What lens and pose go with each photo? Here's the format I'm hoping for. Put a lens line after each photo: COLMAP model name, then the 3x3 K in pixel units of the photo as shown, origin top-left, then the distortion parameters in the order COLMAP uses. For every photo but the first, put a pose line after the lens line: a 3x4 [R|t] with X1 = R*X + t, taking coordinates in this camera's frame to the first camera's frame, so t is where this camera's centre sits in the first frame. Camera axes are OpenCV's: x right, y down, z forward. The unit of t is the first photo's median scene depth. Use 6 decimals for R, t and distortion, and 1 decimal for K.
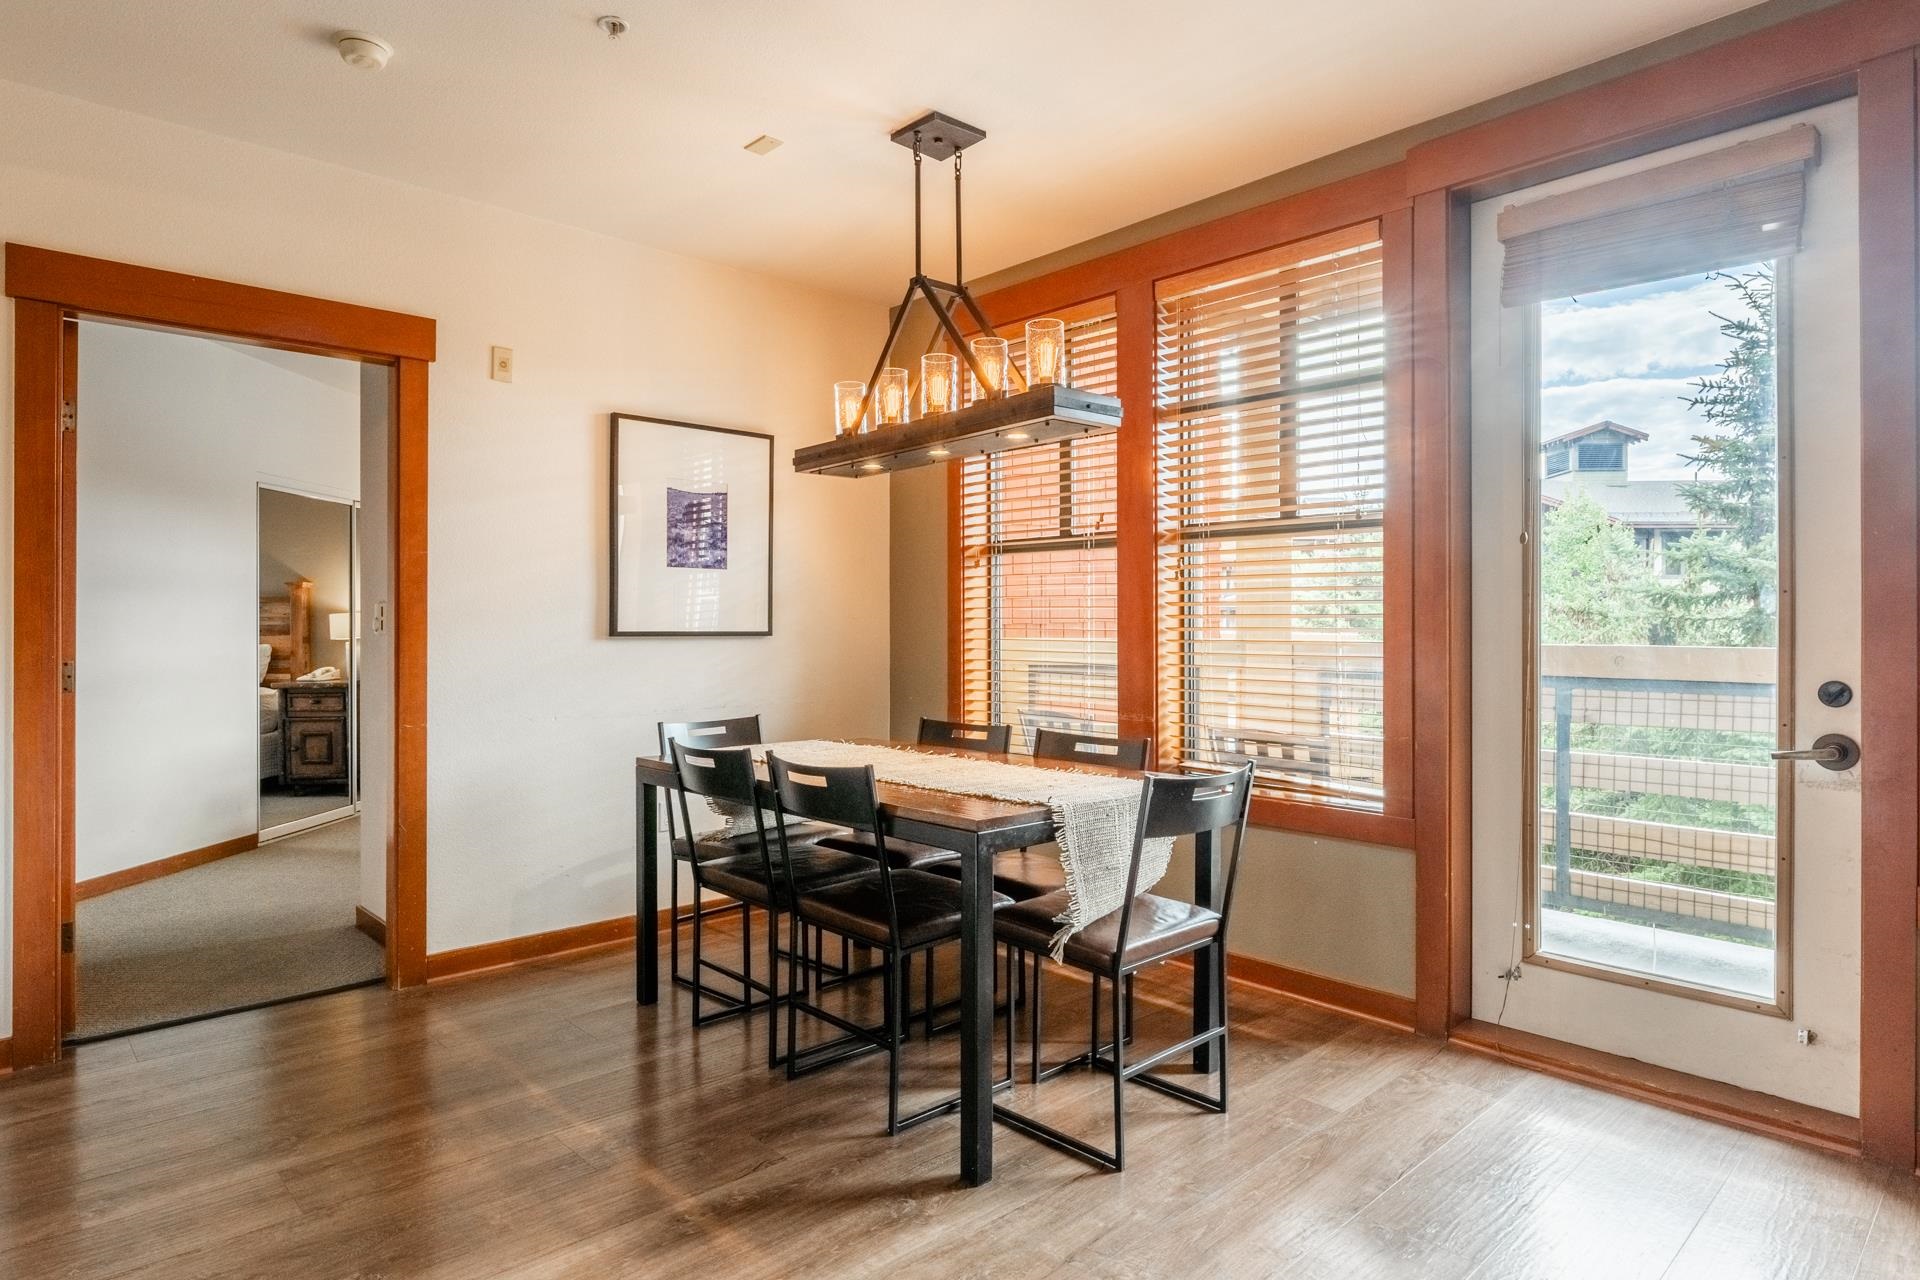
lens RADIAL K [[1068.9, 0, 937.0], [0, 1068.9, 622.8], [0, 0, 1]] dist [0.000727, -0.000630]
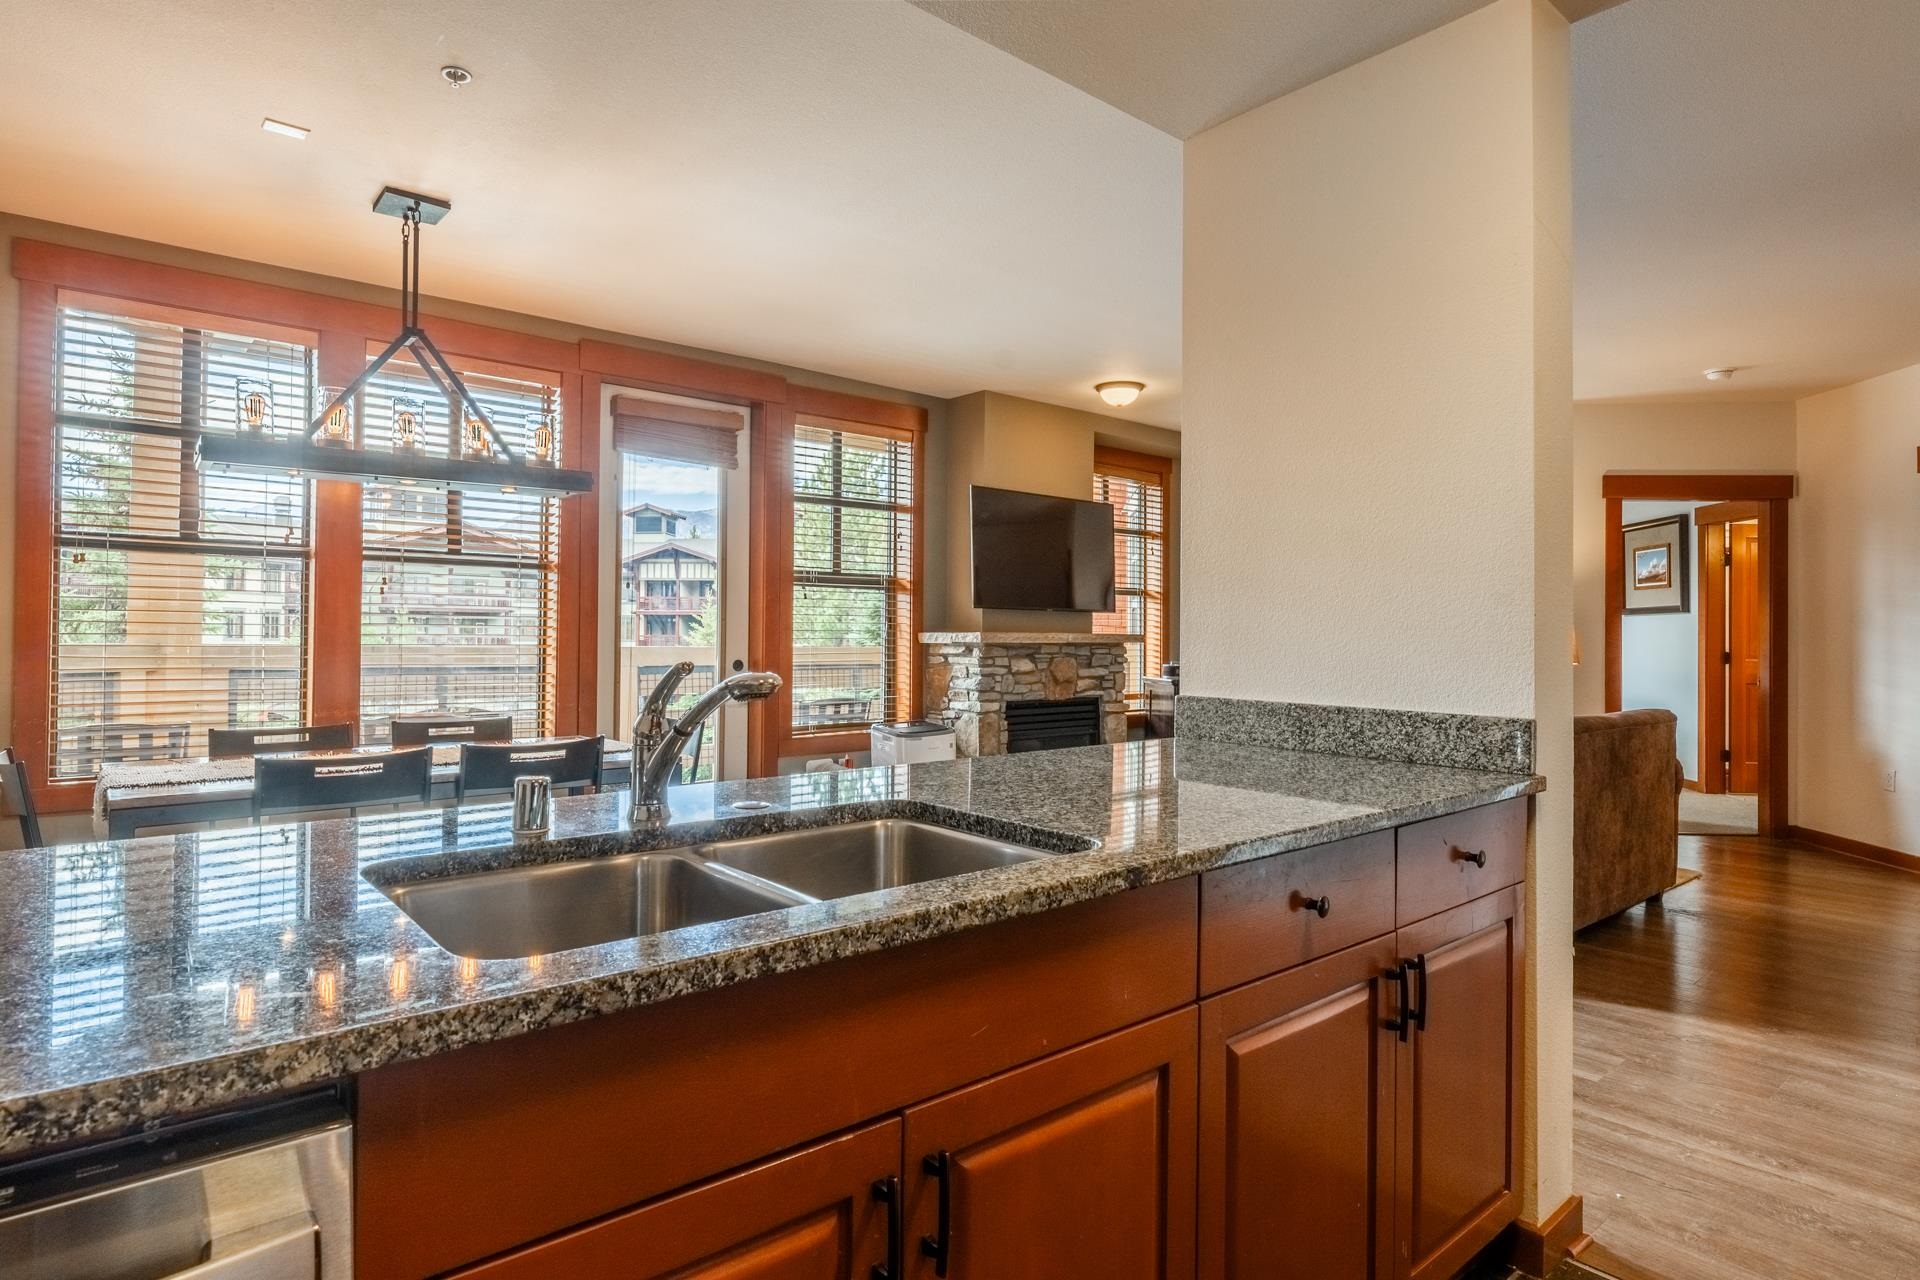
lens RADIAL K [[1068.9, 0, 937.0], [0, 1068.9, 622.8], [0, 0, 1]] dist [0.000727, -0.000630]
pose [[0.043133, 0.008881, 0.999030, -1.155892], [-0.012815, 0.999883, -0.008335, -0.007909], [-0.998987, -0.012443, 0.043241, 0.397232]]
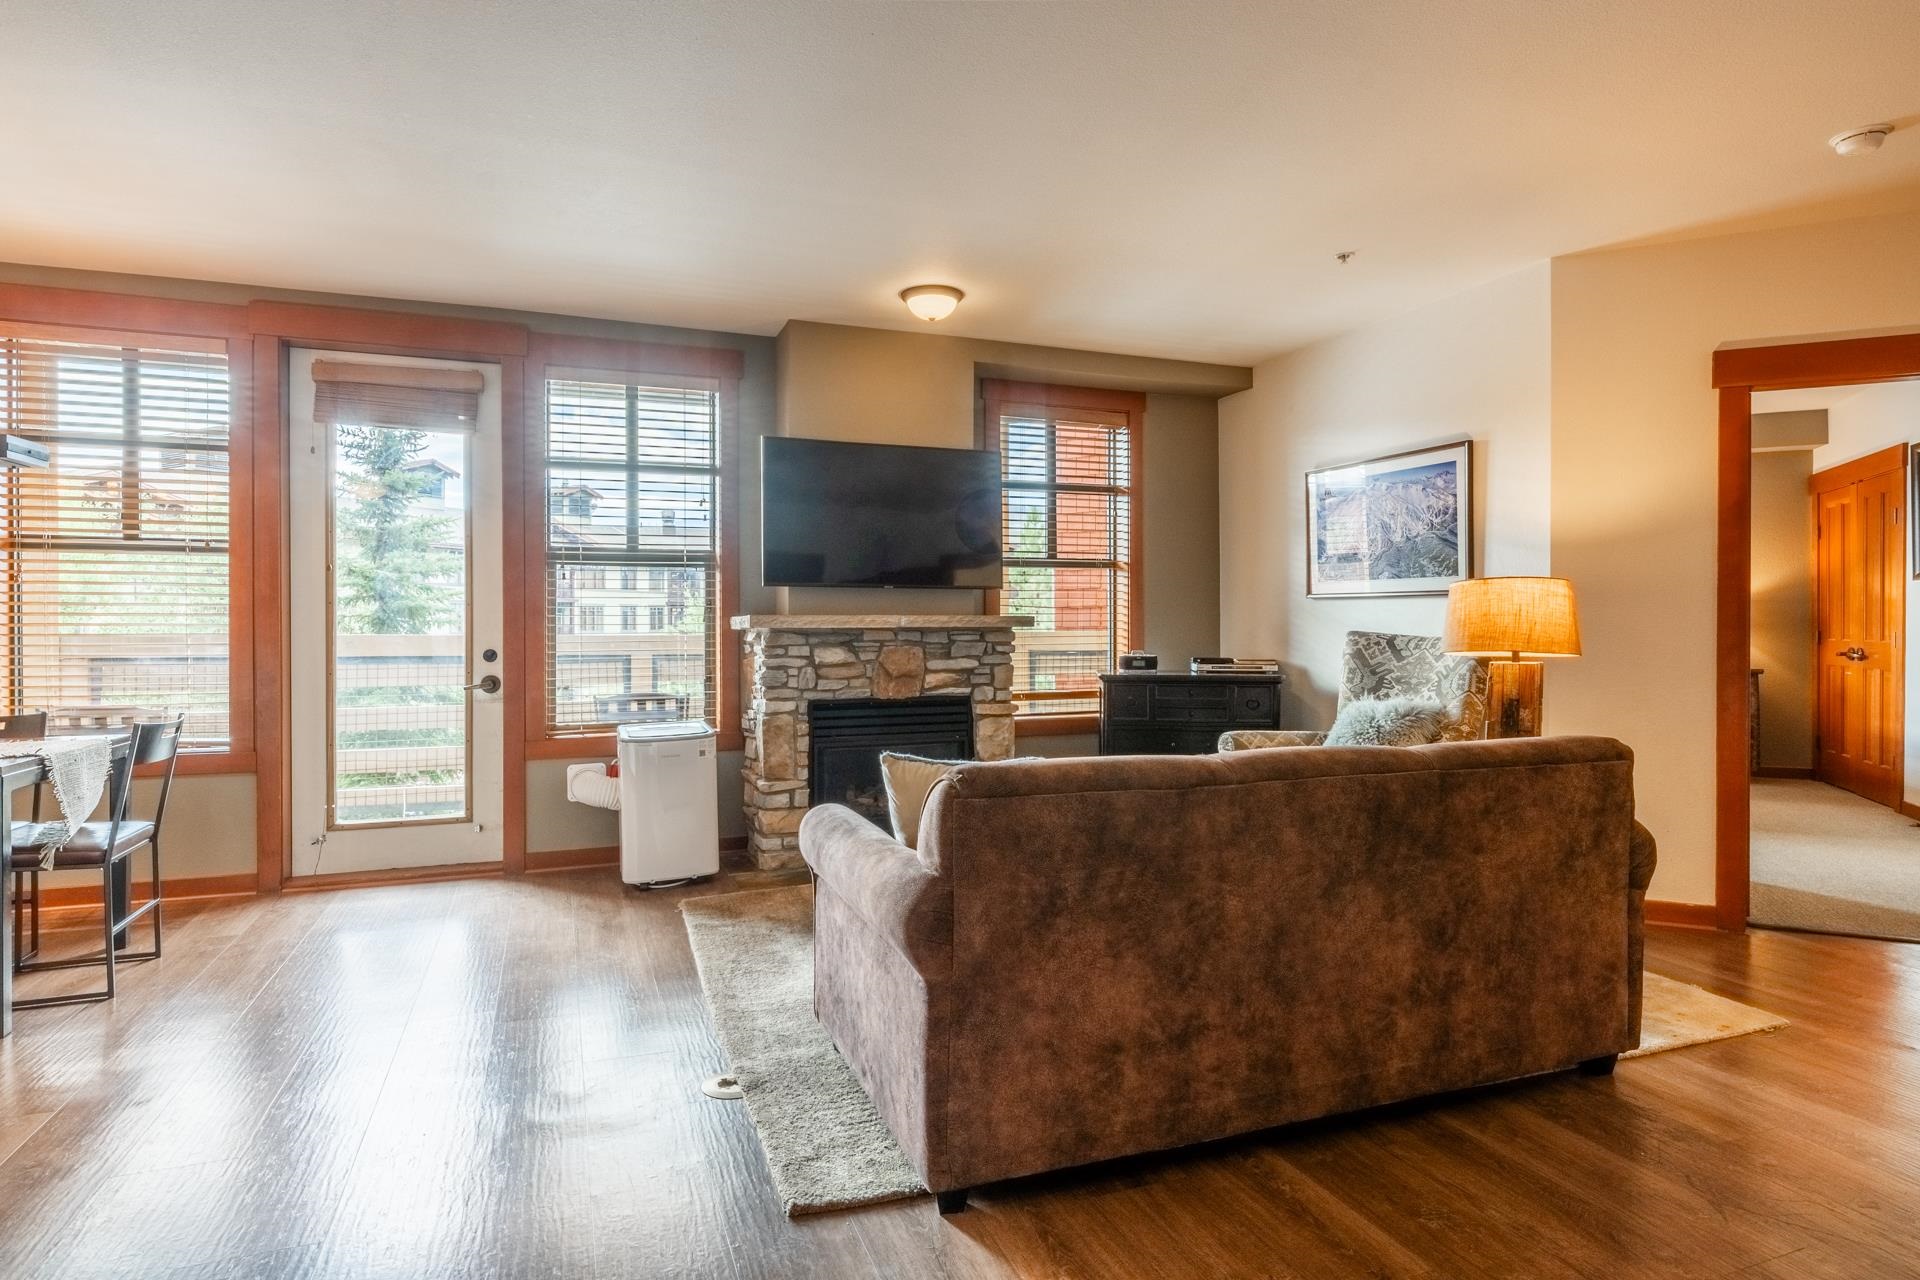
lens RADIAL K [[1018.1, 0, 942.3], [0, 1018.1, 631.1], [0, 0, 1]] dist [-0.004775, -0.000863]
pose [[0.375789, -0.009979, 0.926651, -0.505524], [-0.001284, 0.999935, 0.011289, -0.001702], [-0.926704, -0.005432, 0.375752, -0.418839]]
